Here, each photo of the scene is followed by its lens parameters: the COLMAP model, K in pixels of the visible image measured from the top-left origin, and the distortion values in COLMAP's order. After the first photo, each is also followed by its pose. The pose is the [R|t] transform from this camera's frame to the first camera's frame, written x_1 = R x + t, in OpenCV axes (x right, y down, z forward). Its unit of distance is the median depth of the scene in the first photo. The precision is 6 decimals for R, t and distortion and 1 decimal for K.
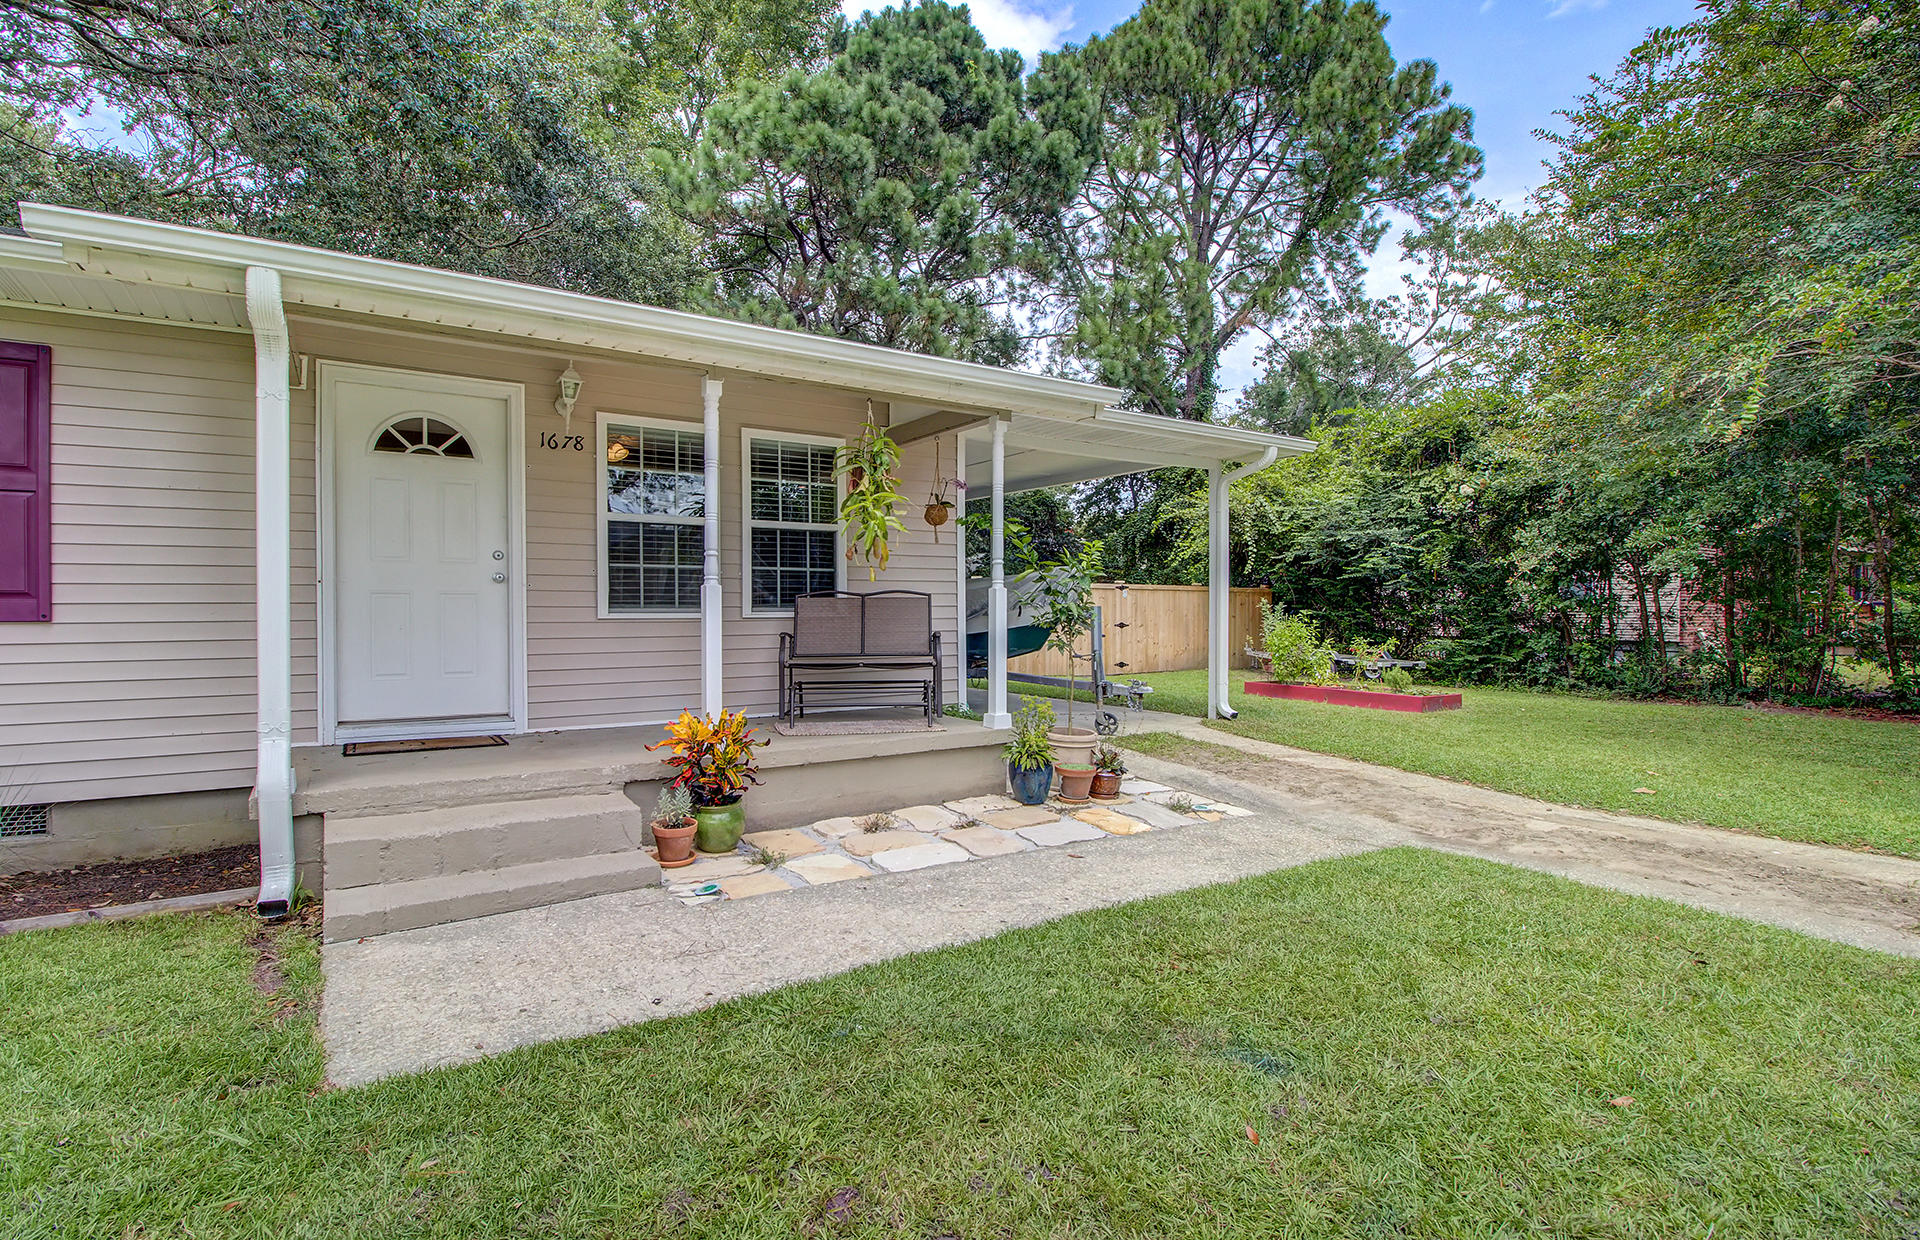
lens RADIAL K [[891.2, 0, 933.6], [0, 891.2, 620.7], [0, 0, 1]] dist [-0.000338, -0.000887]
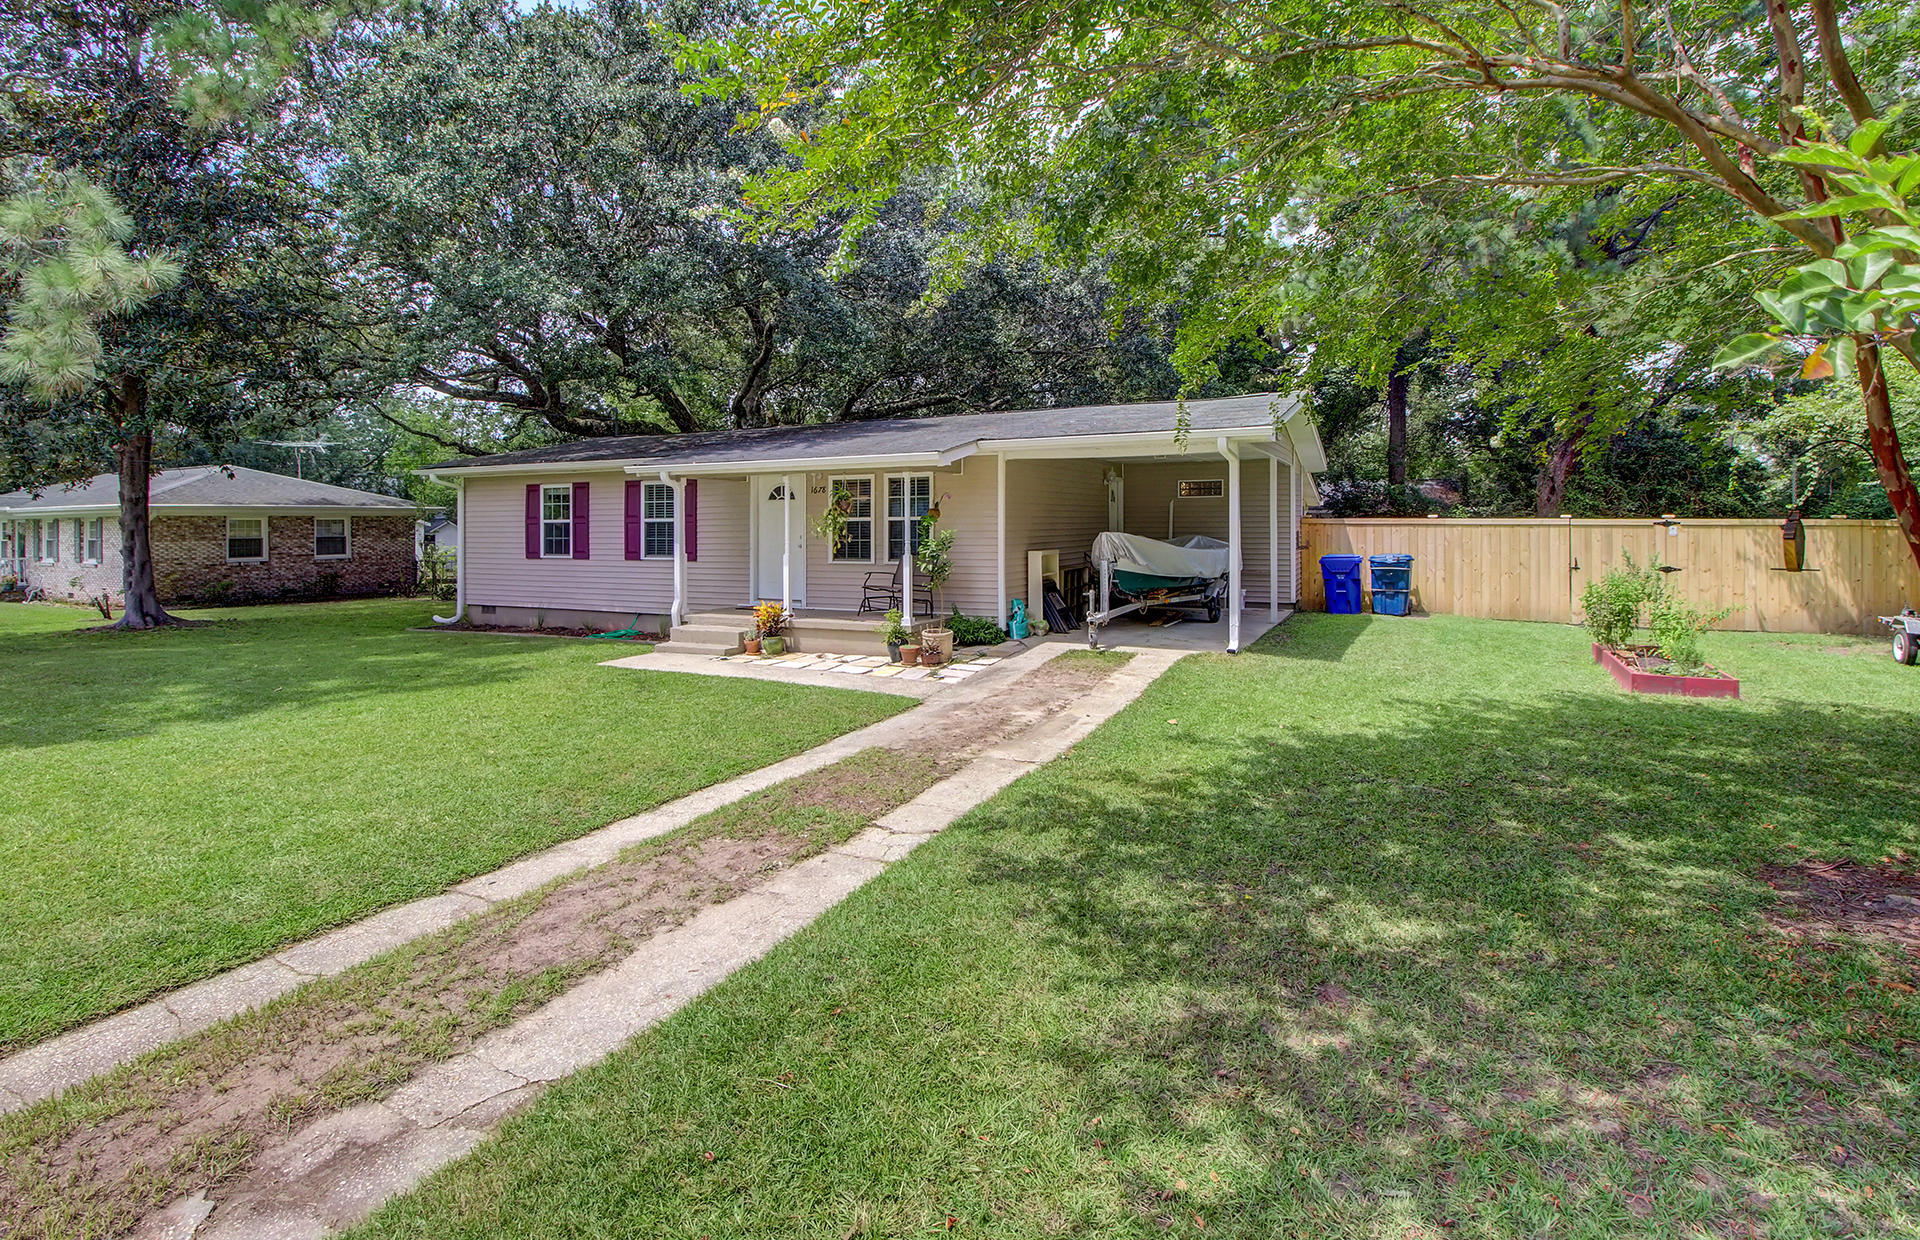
lens RADIAL K [[916.3, 0, 961.4], [0, 916.3, 529.2], [0, 0, 1]] dist [0.000816, 0.000062]
pose [[0.523195, 0.001520, -0.852212, 0.778203], [-0.003370, 0.999994, -0.000286, -0.038825], [0.852207, 0.003021, 0.523197, 0.013634]]
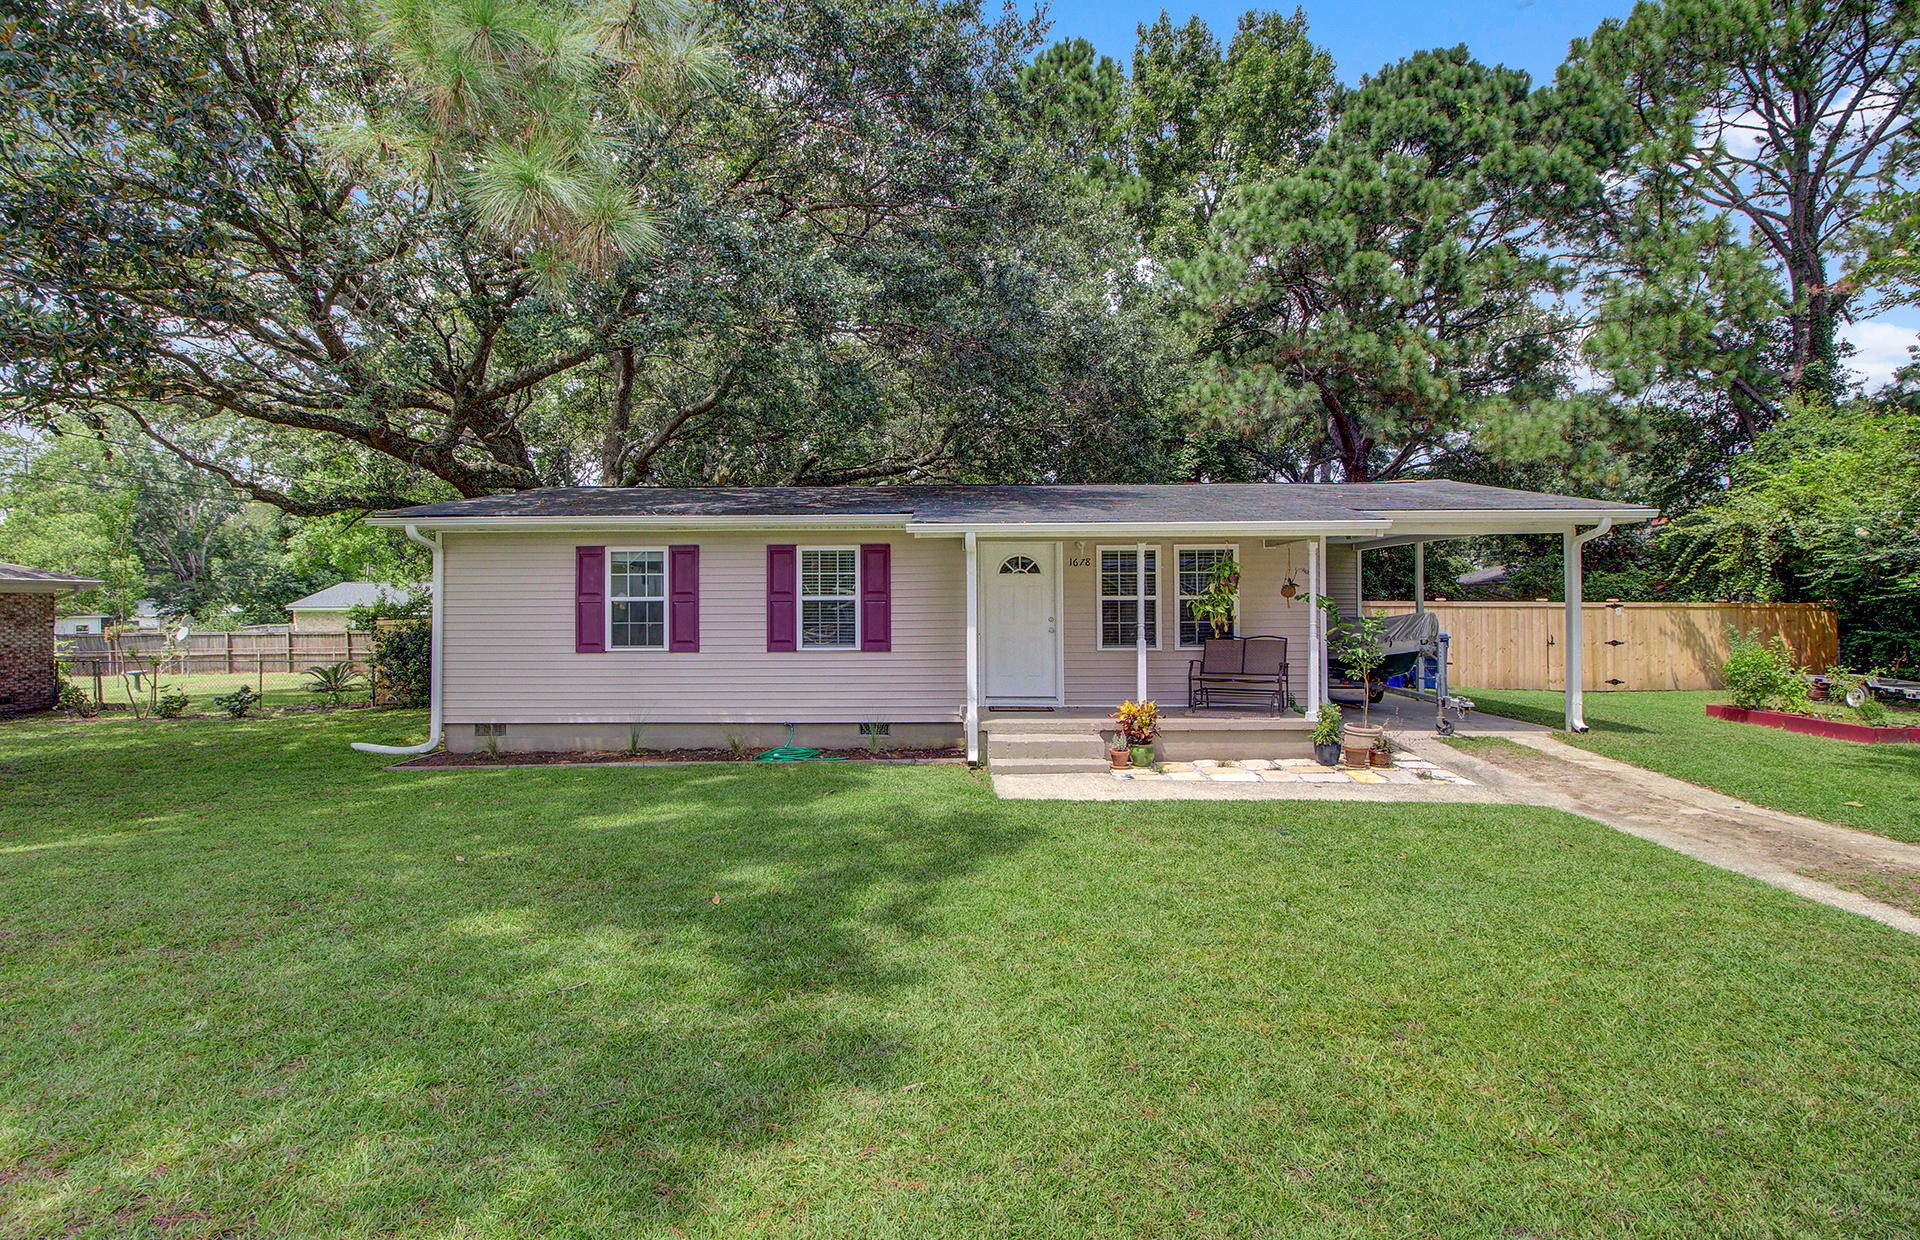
lens RADIAL K [[884.7, 0, 946.8], [0, 884.7, 609.3], [0, 0, 1]] dist [-0.012828, -0.000772]
pose [[0.831670, -0.002208, -0.555265, 0.177586], [-0.001791, 0.999976, -0.006659, -0.033276], [0.555267, 0.006533, 0.831647, -0.331655]]
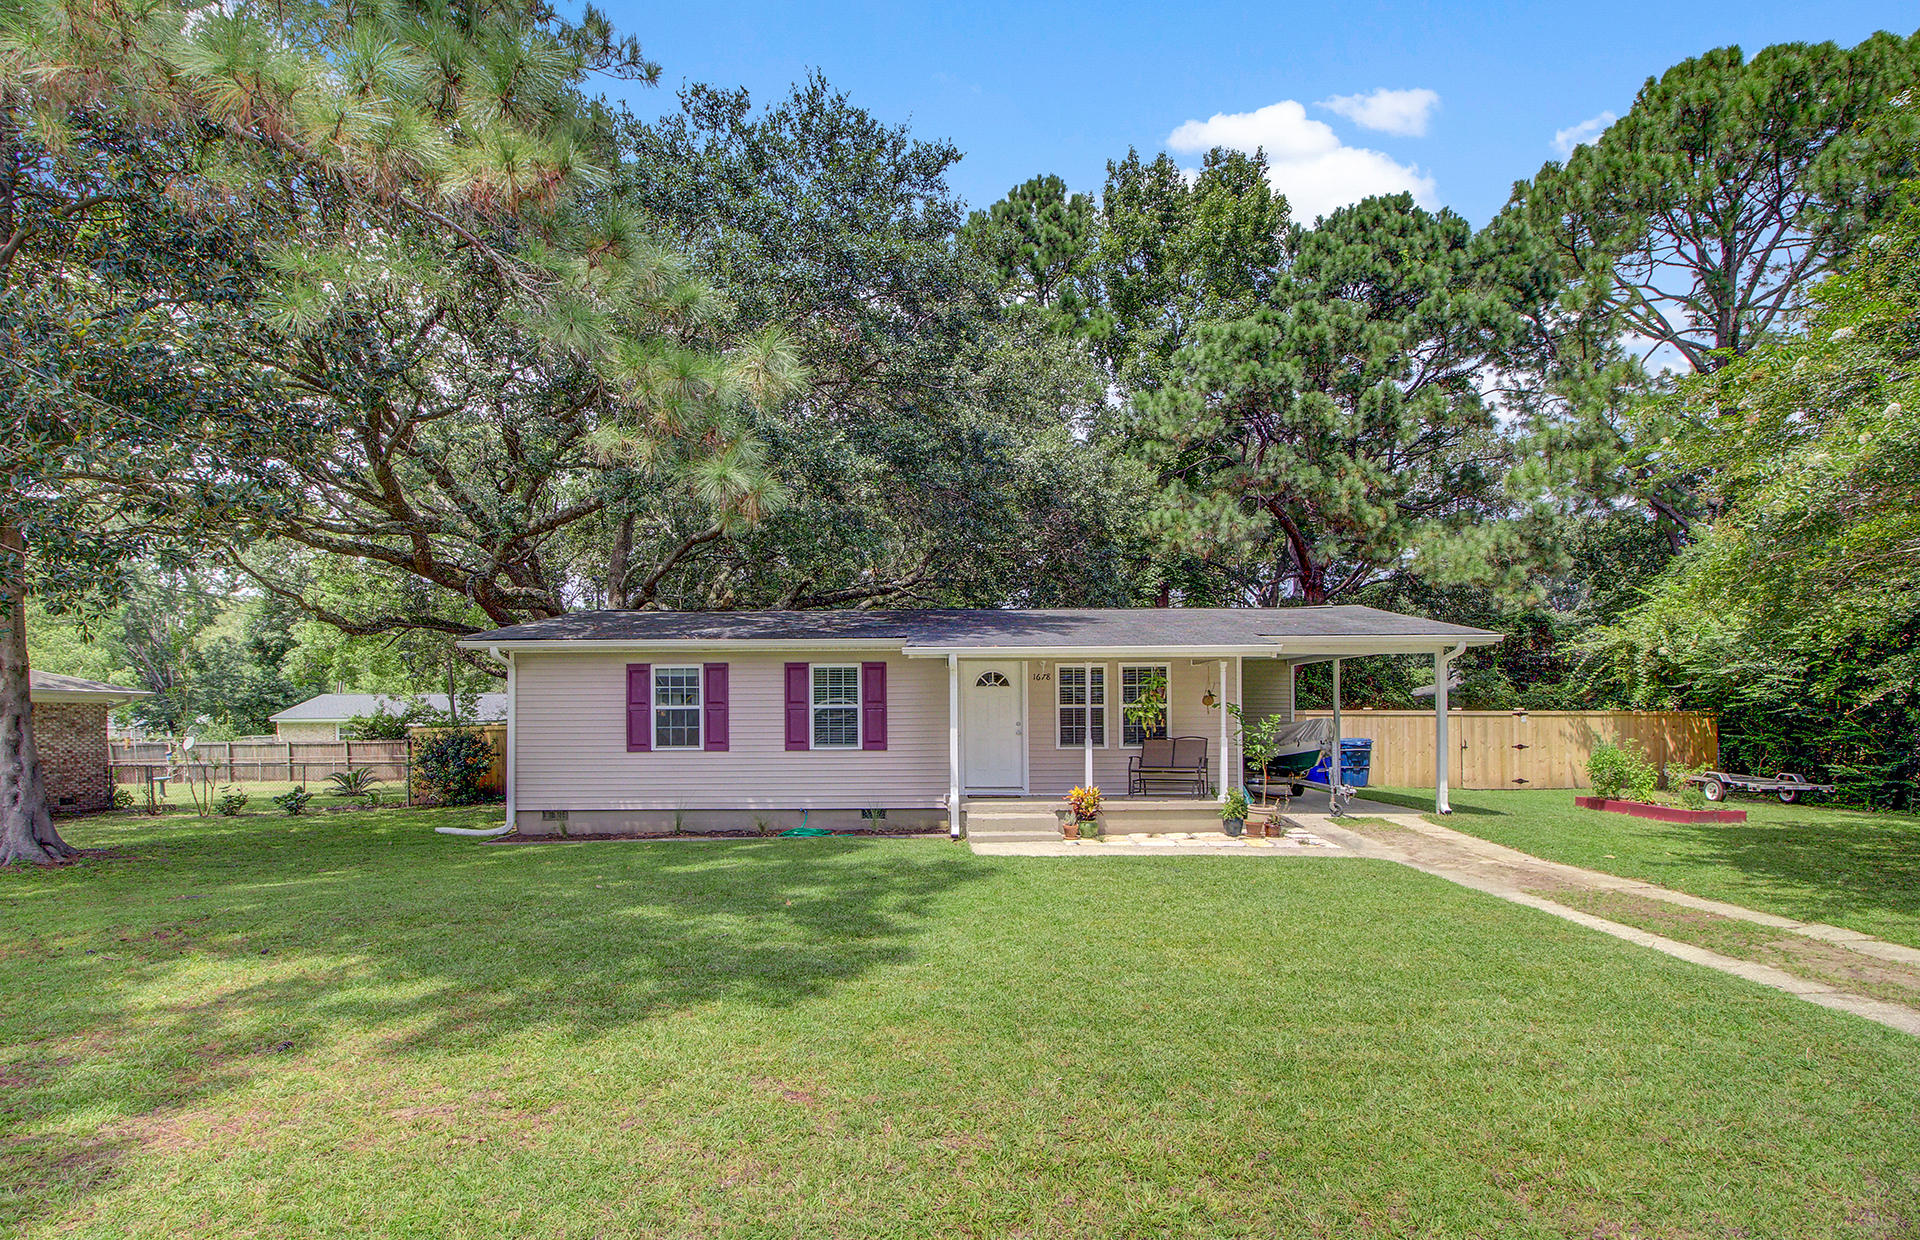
lens RADIAL K [[923.9, 0, 938.6], [0, 923.9, 722.9], [0, 0, 1]] dist [0.000232, 0.000008]
pose [[0.841990, -0.002728, -0.539486, 0.290899], [-0.000772, 0.999980, -0.006262, -0.023893], [0.539492, 0.005688, 0.841972, -0.524879]]
